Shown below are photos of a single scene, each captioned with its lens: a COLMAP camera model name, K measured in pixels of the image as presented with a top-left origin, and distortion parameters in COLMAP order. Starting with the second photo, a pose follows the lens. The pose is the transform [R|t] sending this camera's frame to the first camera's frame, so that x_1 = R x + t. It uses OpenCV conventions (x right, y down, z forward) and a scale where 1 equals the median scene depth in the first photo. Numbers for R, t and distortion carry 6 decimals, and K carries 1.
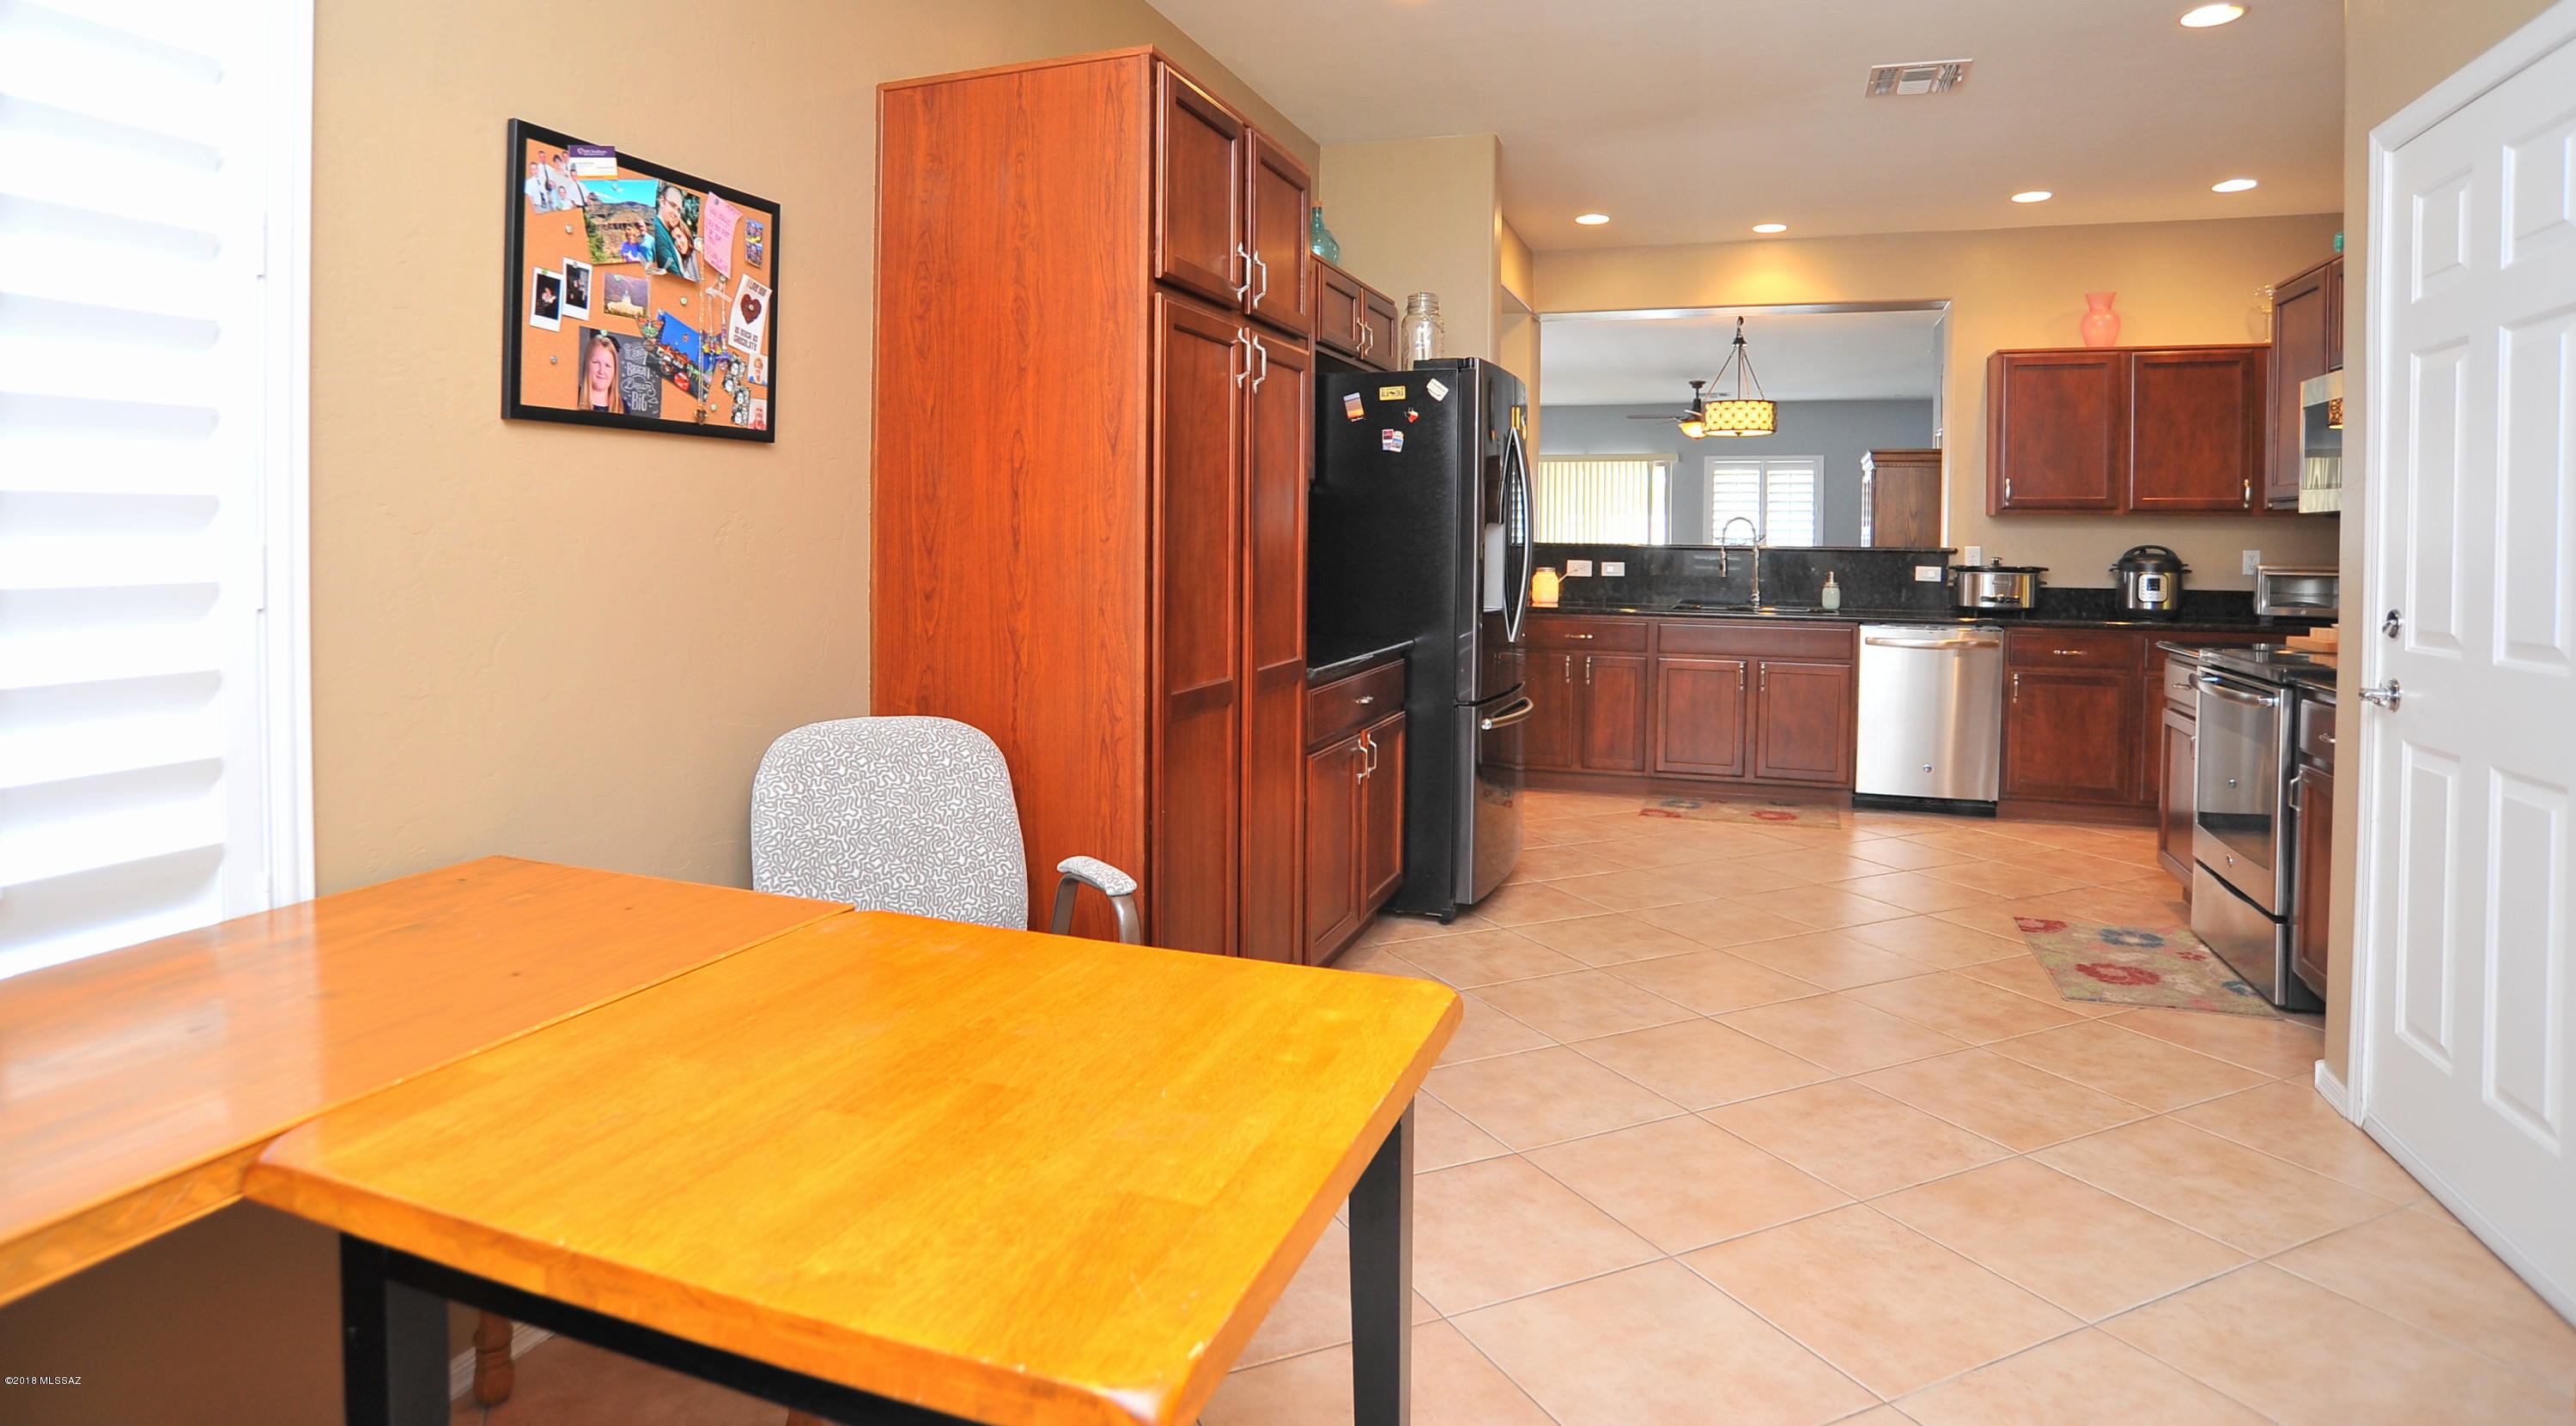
lens RADIAL K [[1408.3, 0, 1228.7], [0, 1408.3, 558.8], [0, 0, 1]] dist [-0.106378, 0.049191]
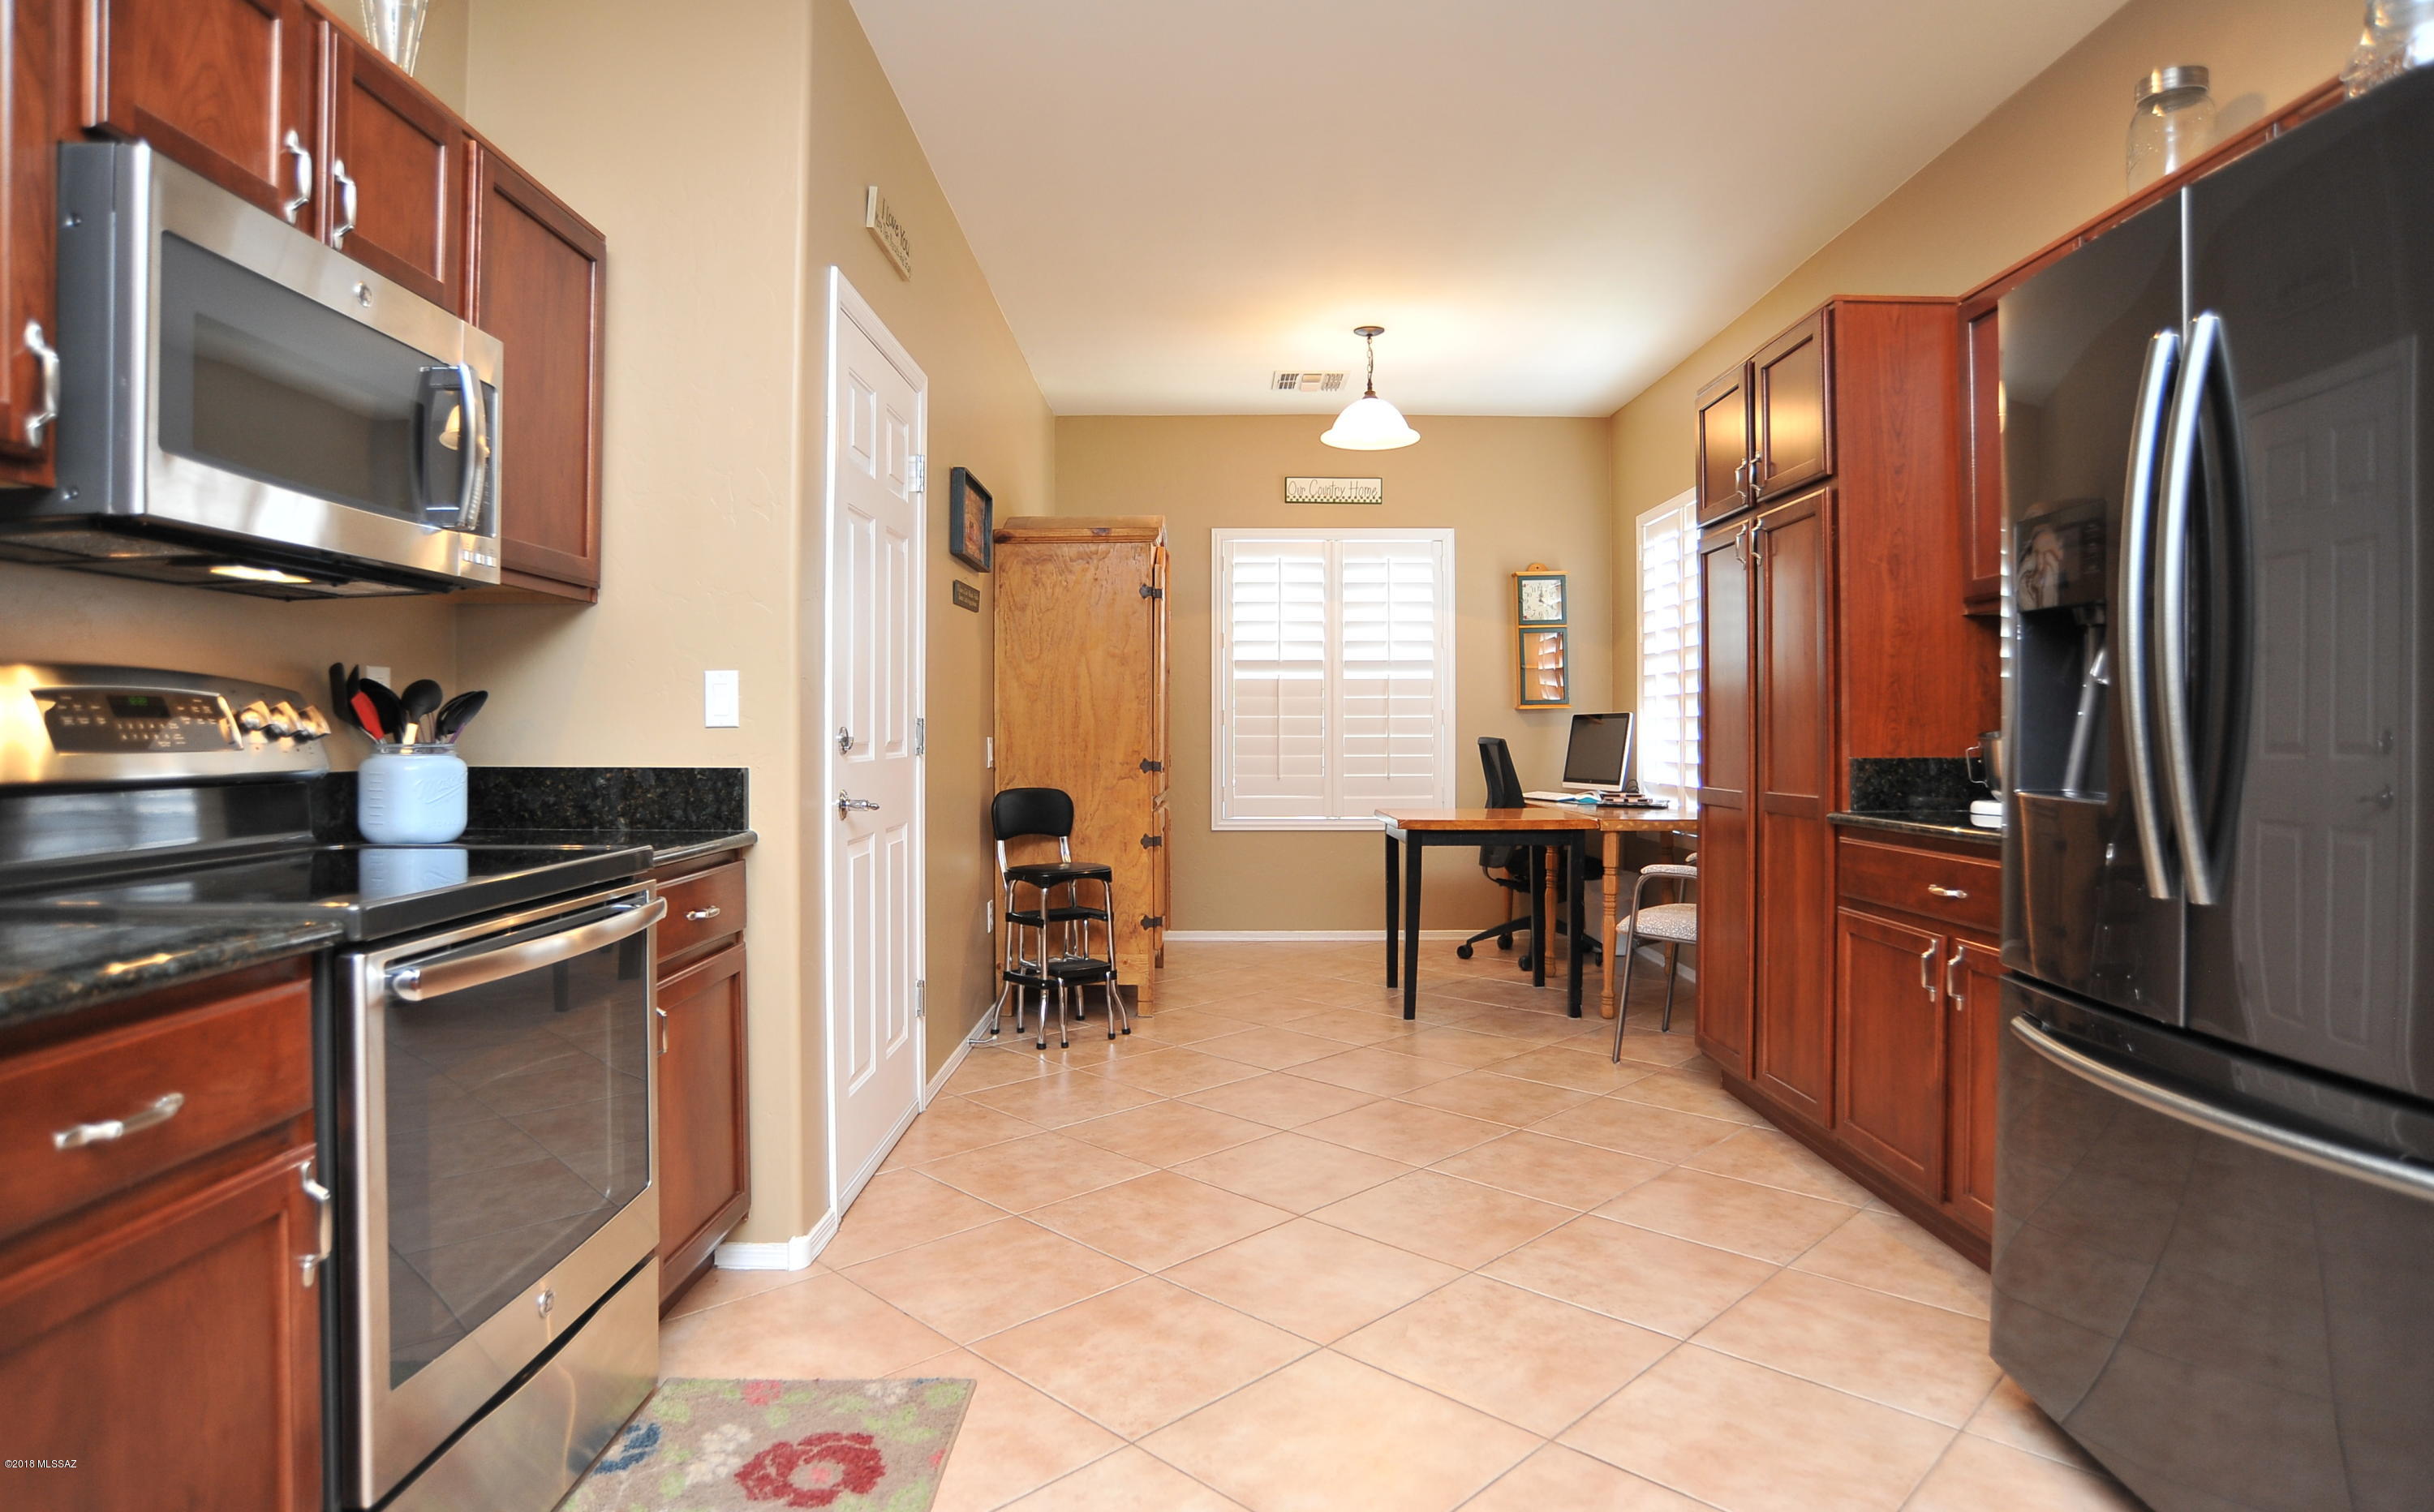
lens RADIAL K [[1314.6, 0, 1210.3], [0, 1314.6, 719.8], [0, 0, 1]] dist [-0.099364, 0.049981]
pose [[-0.933328, -0.011447, -0.358843, 0.434052], [-0.013676, 0.999900, 0.003675, 0.010343], [0.358765, 0.008337, -0.933391, 0.940592]]
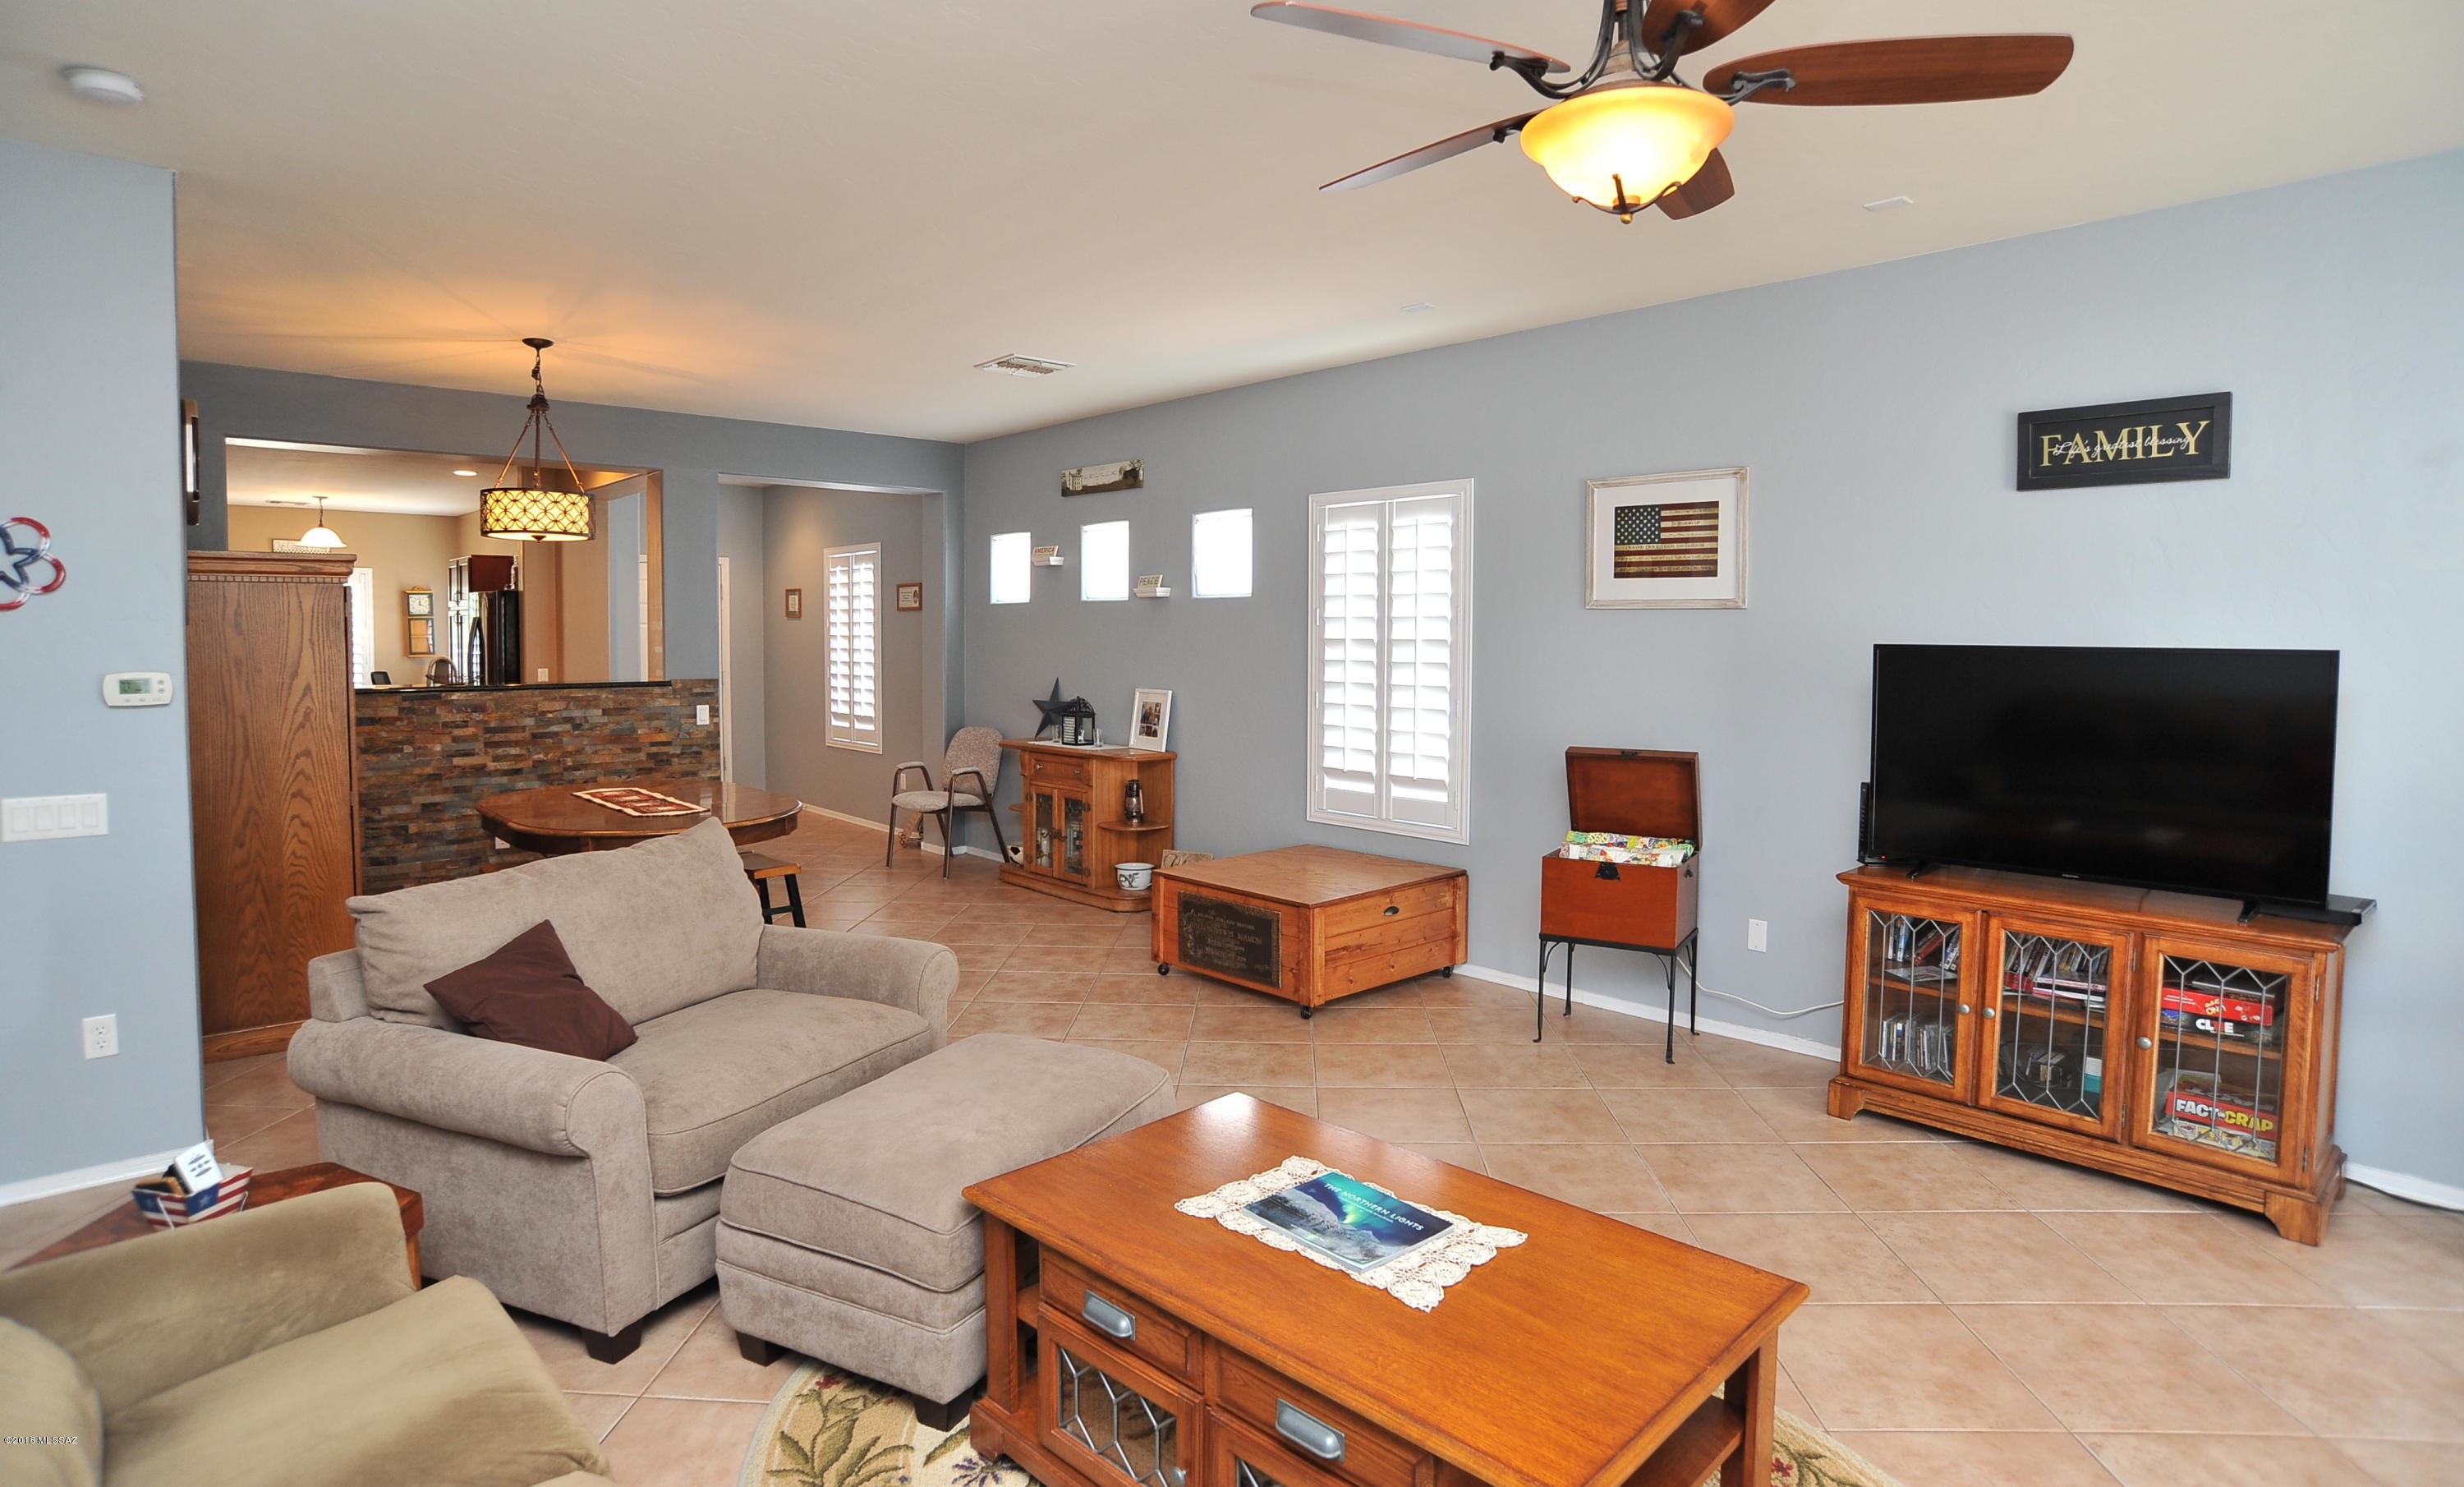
lens RADIAL K [[1267.5, 0, 1210.0], [0, 1267.5, 696.6], [0, 0, 1]] dist [-0.093935, 0.039661]
pose [[-0.448678, 0.032326, -0.893109, 1.080203], [-0.025160, 0.998493, 0.048780, -0.069149], [0.893339, 0.044357, -0.447188, 2.216404]]
